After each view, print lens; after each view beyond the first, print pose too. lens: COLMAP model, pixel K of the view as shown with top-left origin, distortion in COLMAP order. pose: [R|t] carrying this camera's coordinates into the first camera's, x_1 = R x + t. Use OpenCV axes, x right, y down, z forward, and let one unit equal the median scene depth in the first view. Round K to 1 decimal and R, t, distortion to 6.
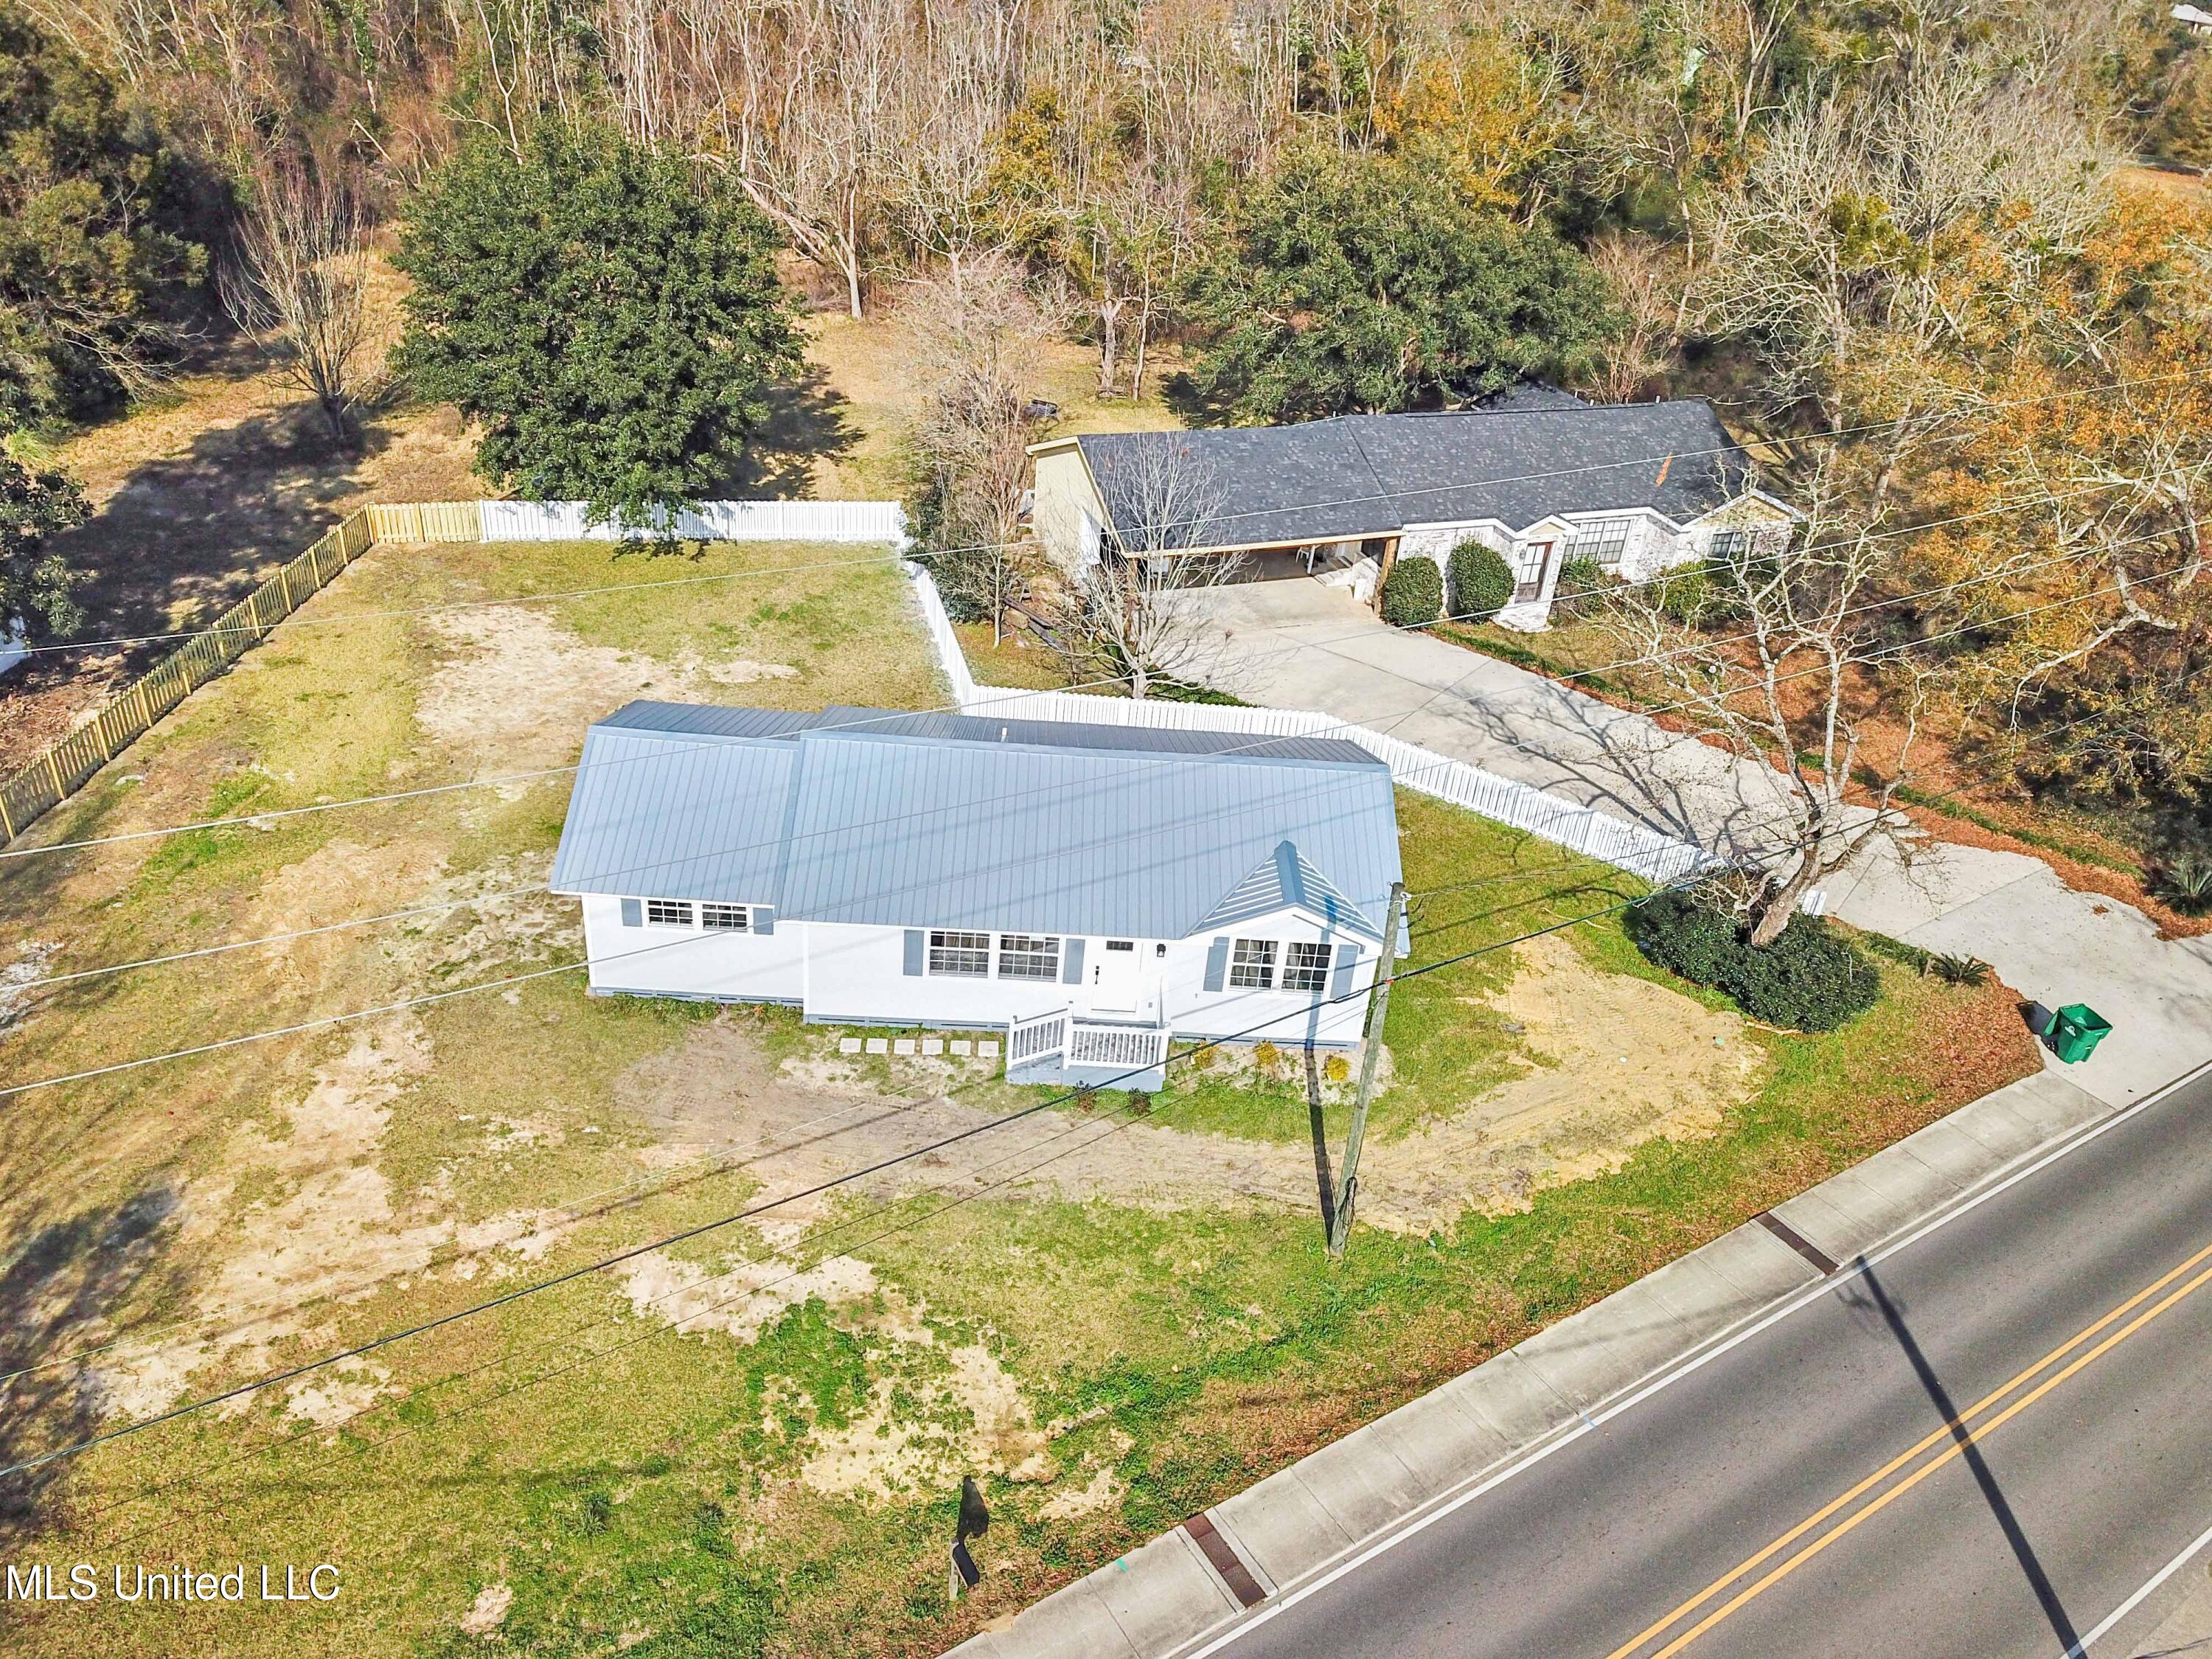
lens RADIAL K [[1701.5, 0, 1111.2], [0, 1701.5, 828.7], [0, 0, 1]] dist [0.030879, -0.005863]
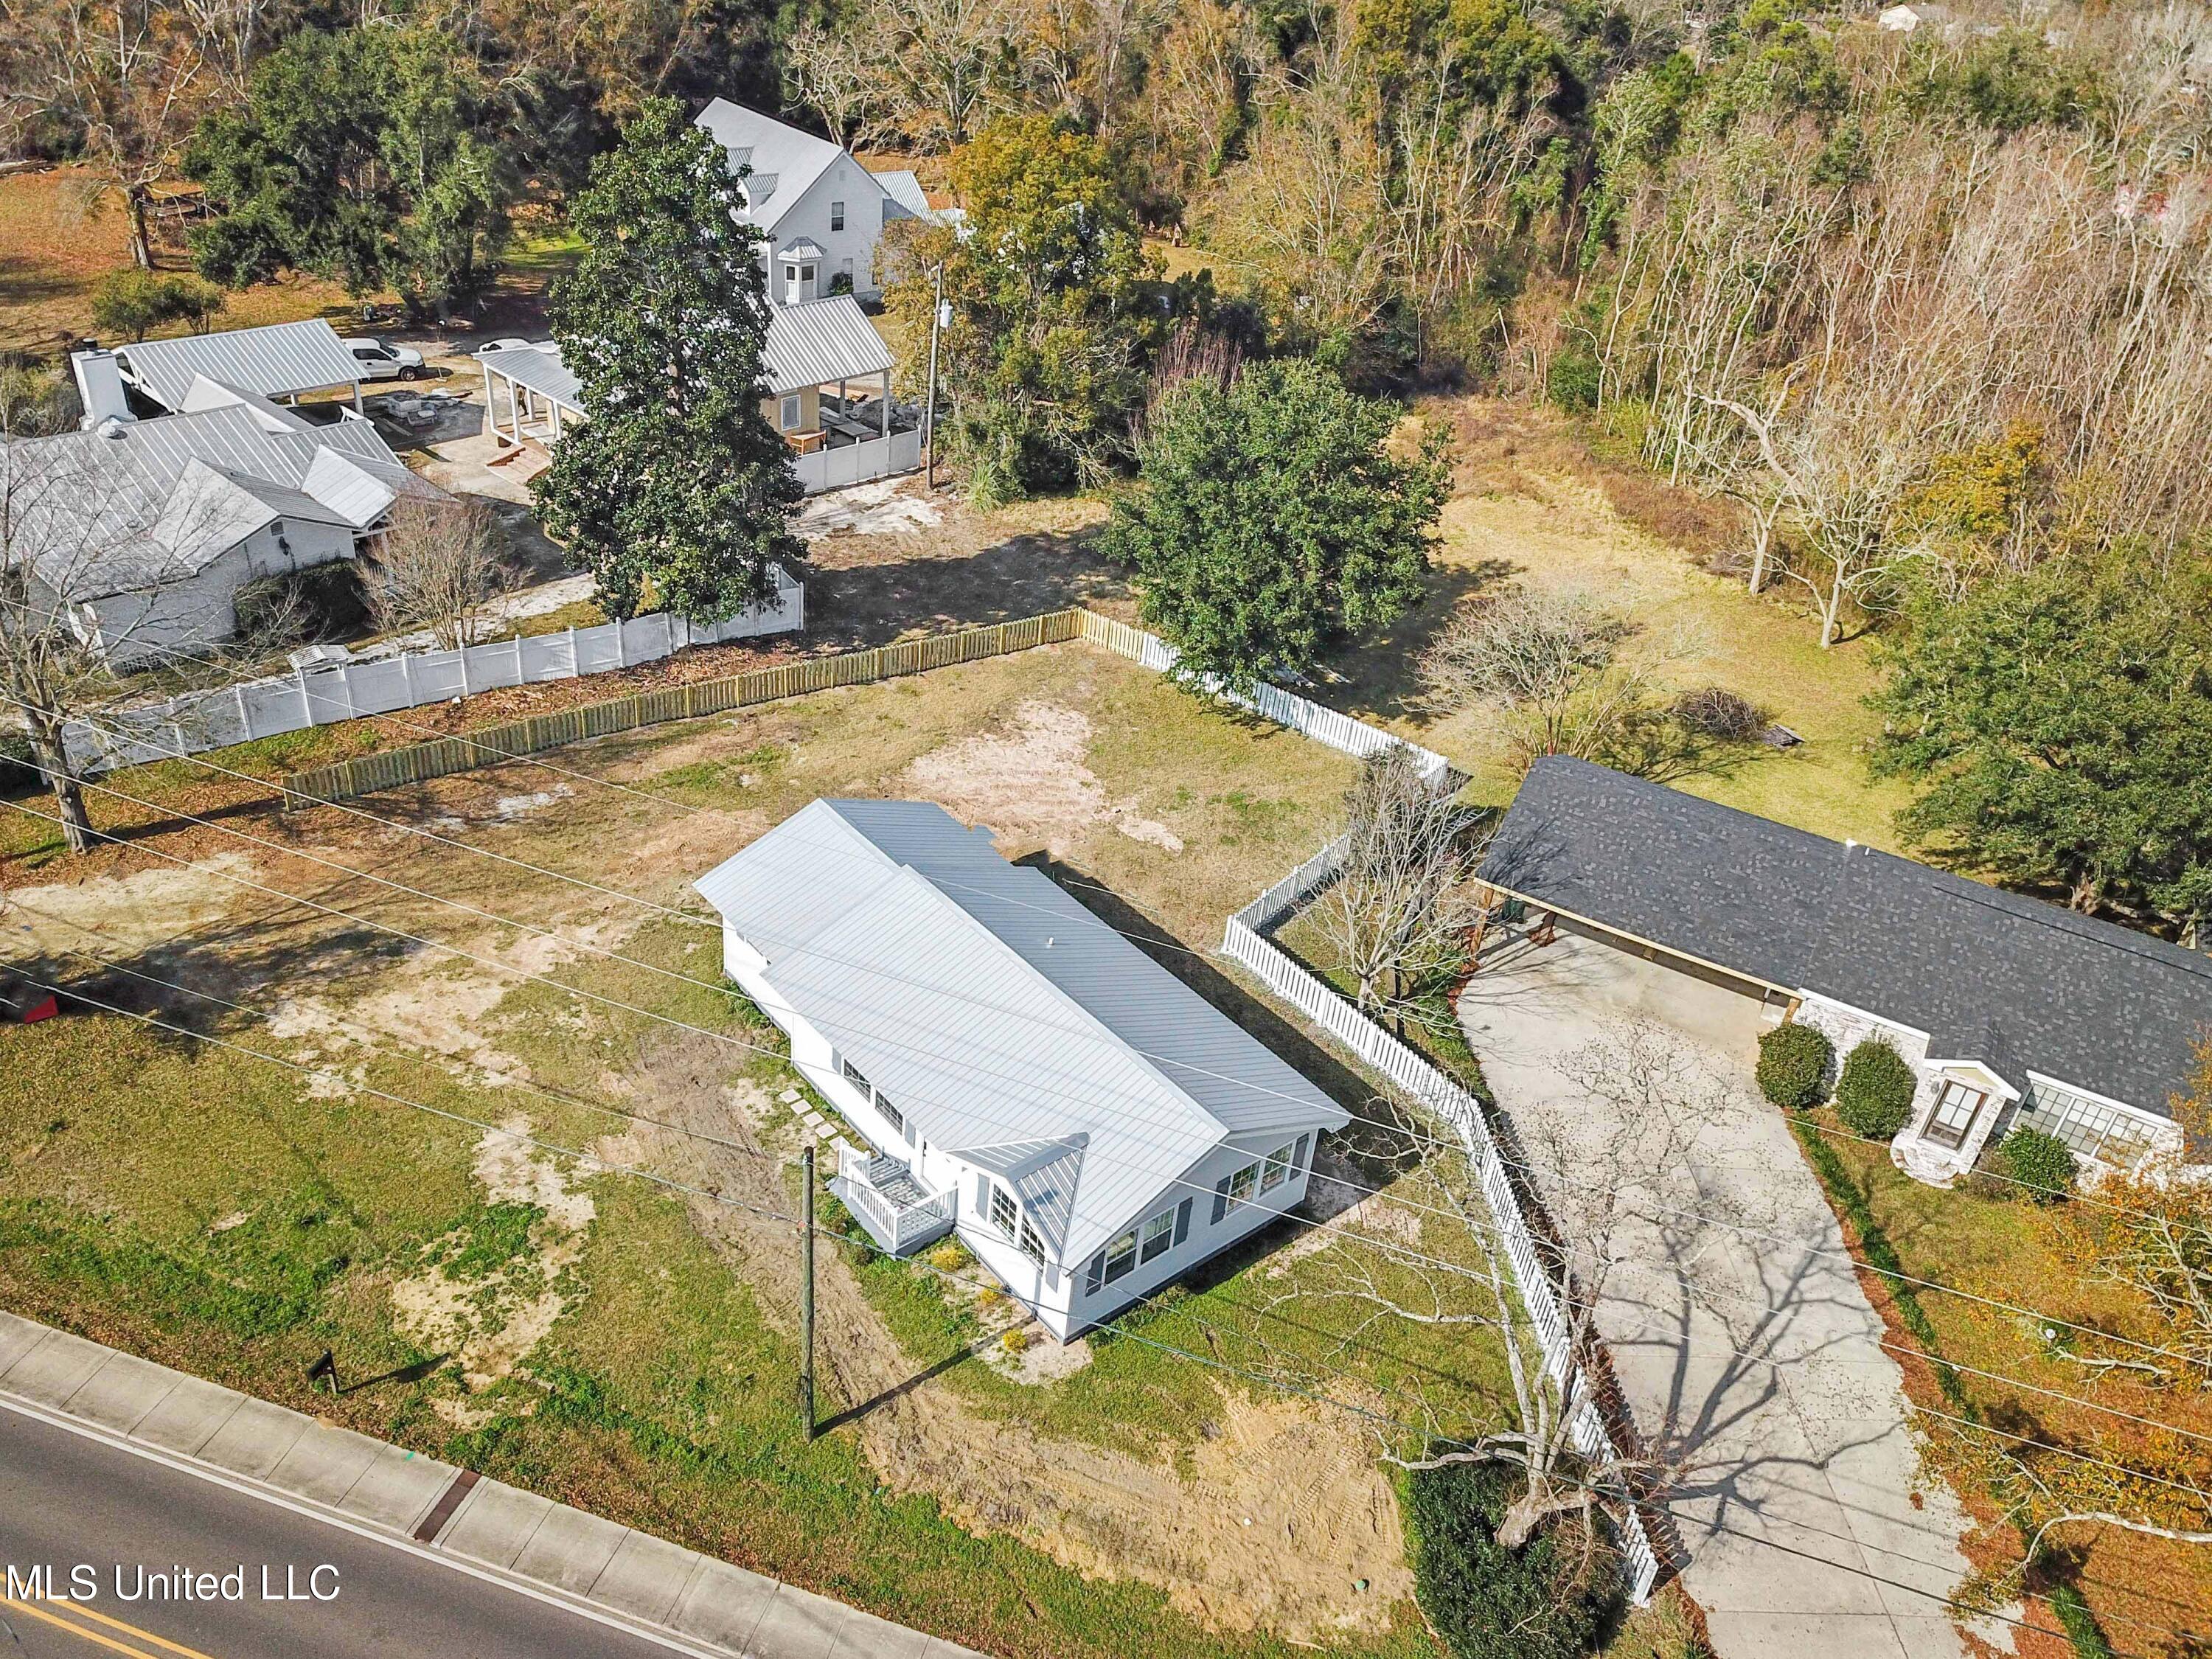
lens RADIAL K [[1701.5, 0, 1102.6], [0, 1701.5, 827.1], [0, 0, 1]] dist [0.030879, -0.005863]
pose [[0.636784, 0.392374, -0.663738, 0.913726], [-0.438251, 0.892446, 0.107123, -0.348855], [0.634383, 0.222670, 0.740254, 0.188941]]
